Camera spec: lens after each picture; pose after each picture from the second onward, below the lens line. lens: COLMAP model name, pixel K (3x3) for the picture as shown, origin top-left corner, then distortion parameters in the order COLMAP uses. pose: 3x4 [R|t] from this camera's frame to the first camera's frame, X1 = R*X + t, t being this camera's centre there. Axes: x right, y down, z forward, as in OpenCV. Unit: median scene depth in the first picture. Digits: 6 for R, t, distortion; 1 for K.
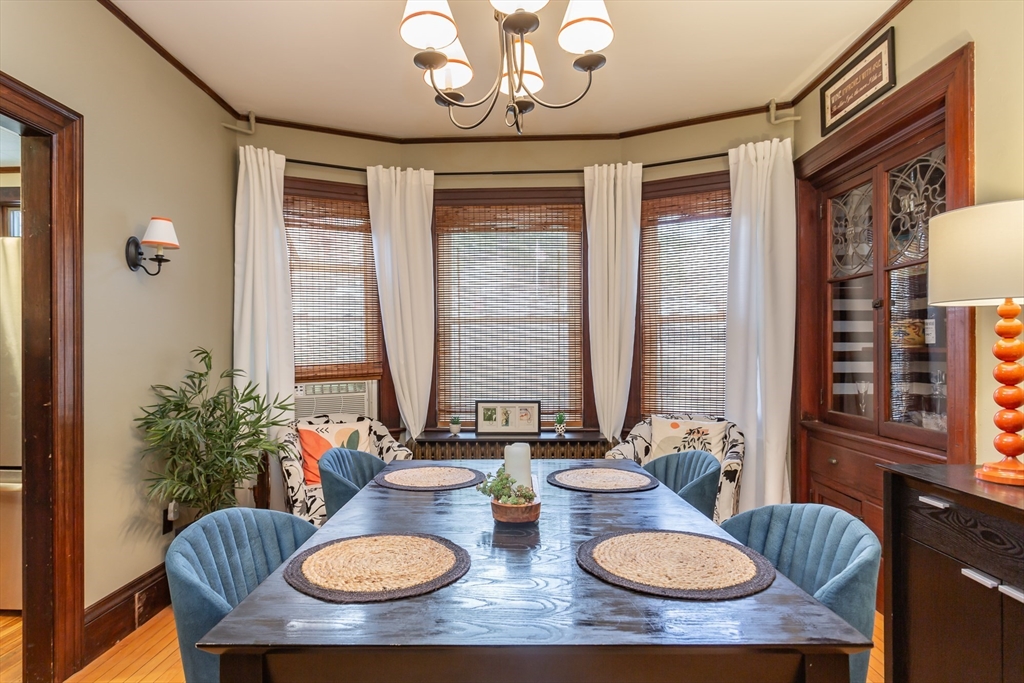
lens RADIAL K [[584.2, 0, 512.5], [0, 584.2, 346.2], [0, 0, 1]] dist [-0.004043, -0.000899]
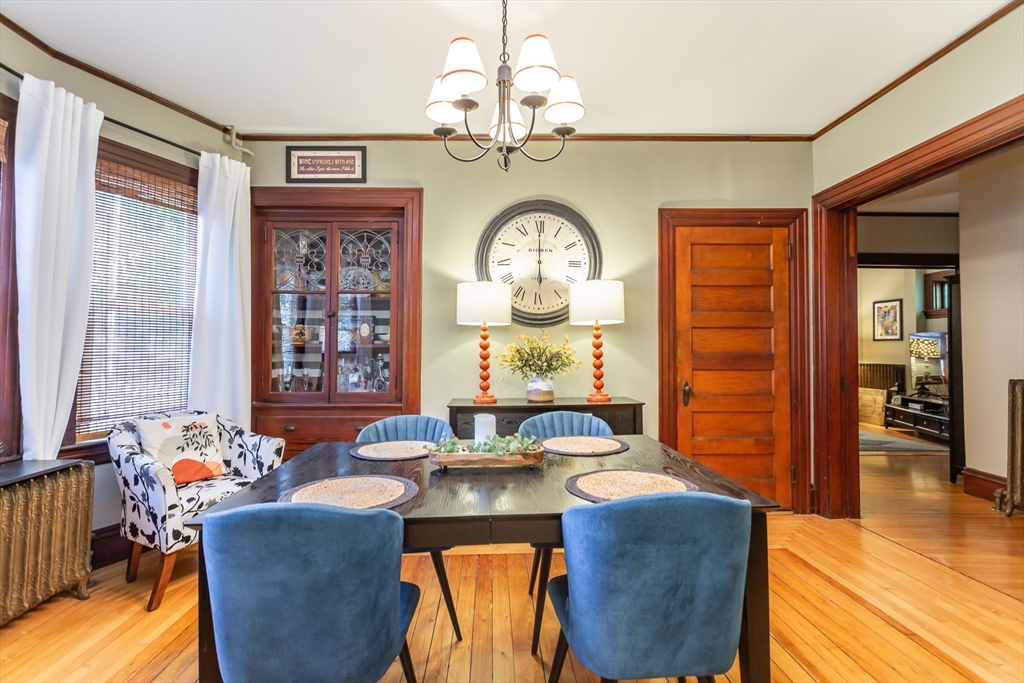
lens RADIAL K [[490.1, 0, 510.0], [0, 490.1, 342.8], [0, 0, 1]] dist [0.002710, 0.000133]
pose [[-0.102699, 0.013176, 0.994625, -0.605785], [-0.005173, 0.999892, -0.013780, 0.014450], [-0.994699, -0.006561, -0.102620, 0.598847]]
